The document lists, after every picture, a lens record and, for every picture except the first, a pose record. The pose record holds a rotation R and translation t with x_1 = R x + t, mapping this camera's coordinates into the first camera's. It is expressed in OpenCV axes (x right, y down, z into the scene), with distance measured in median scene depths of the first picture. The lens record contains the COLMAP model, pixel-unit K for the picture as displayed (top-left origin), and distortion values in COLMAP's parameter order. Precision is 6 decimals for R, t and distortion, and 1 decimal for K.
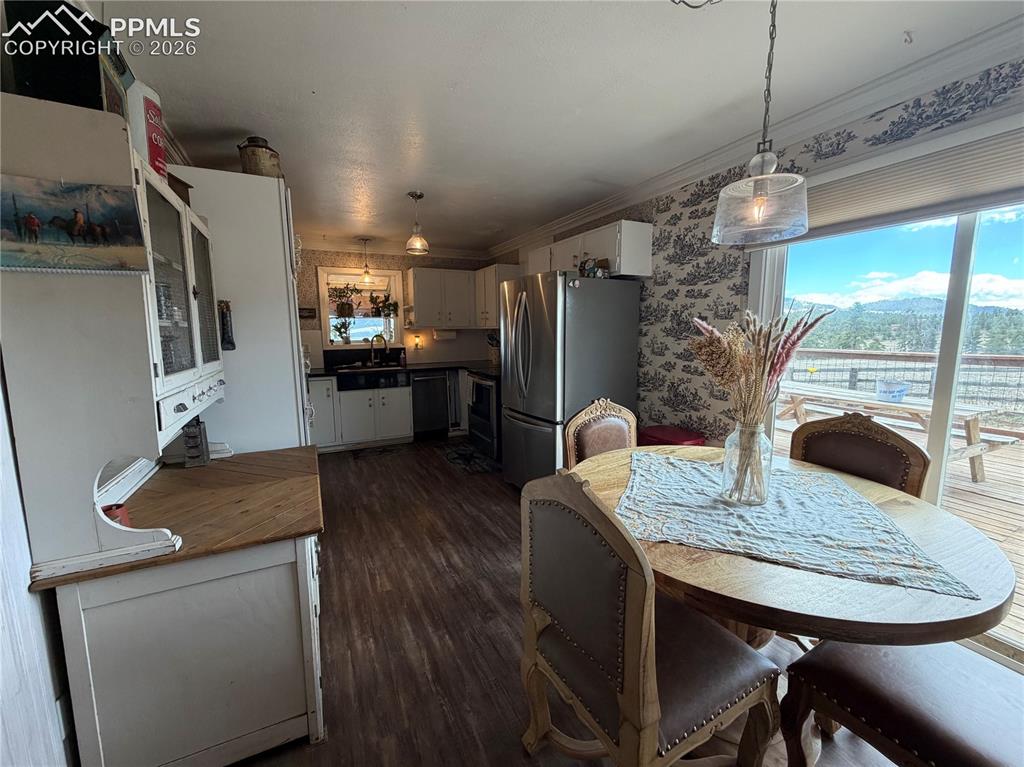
lens RADIAL K [[408.5, 0, 508.1], [0, 408.5, 383.3], [0, 0, 1]] dist [0.002222, 0.001175]
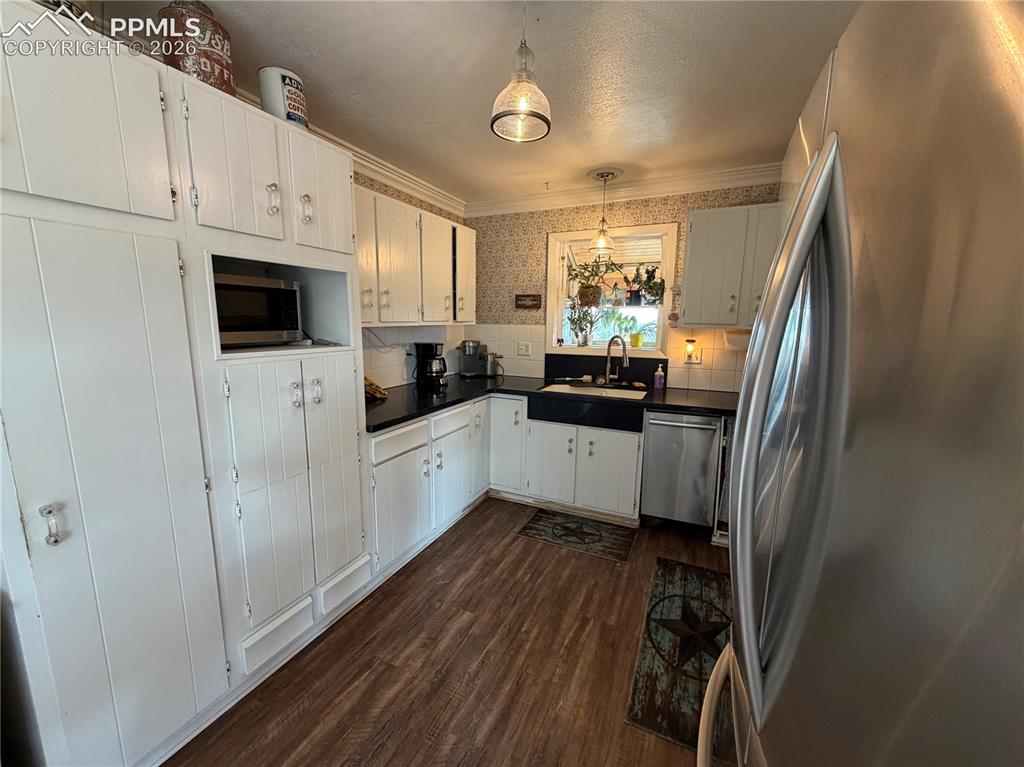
lens RADIAL K [[408.5, 0, 510.1], [0, 408.5, 383.1], [0, 0, 1]] dist [0.002222, 0.001175]
pose [[0.622612, 0.137642, -0.770331, 0.063555], [-0.120345, 0.989540, 0.079542, -0.080163], [0.773221, 0.043182, 0.632664, 0.511992]]
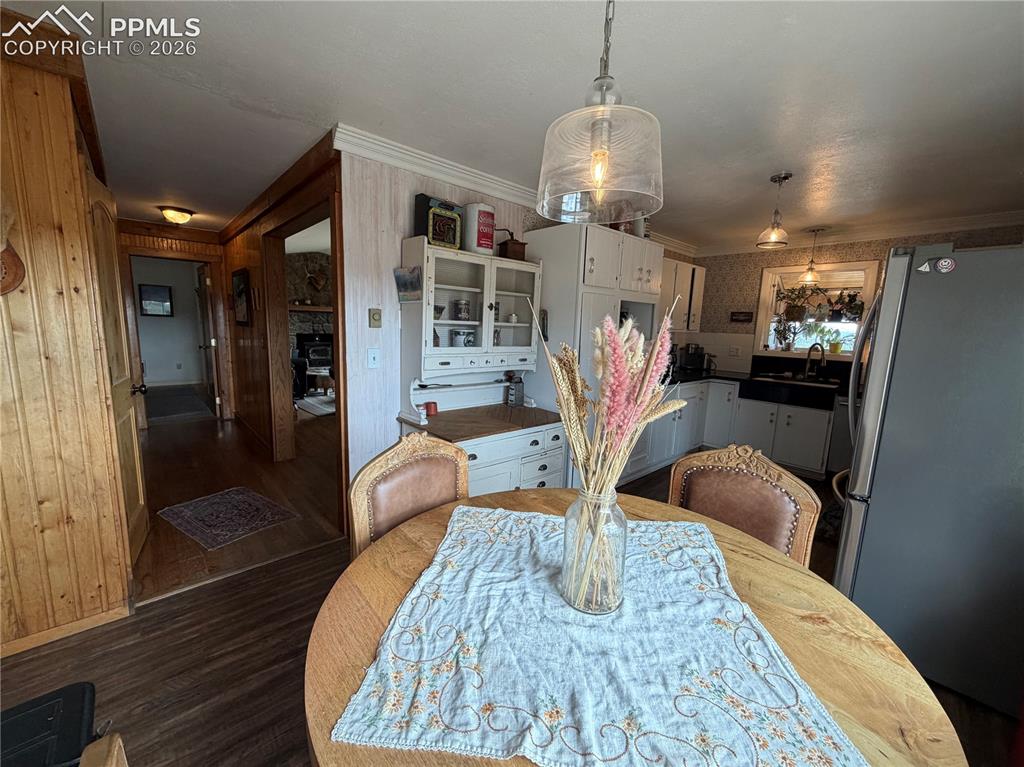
lens RADIAL K [[408.5, 0, 510.4], [0, 408.5, 384.2], [0, 0, 1]] dist [0.002222, 0.001175]
pose [[0.271923, 0.158975, -0.949097, 0.325042], [-0.162432, 0.979691, 0.117562, -0.034608], [0.948511, 0.122196, 0.292223, 0.183000]]
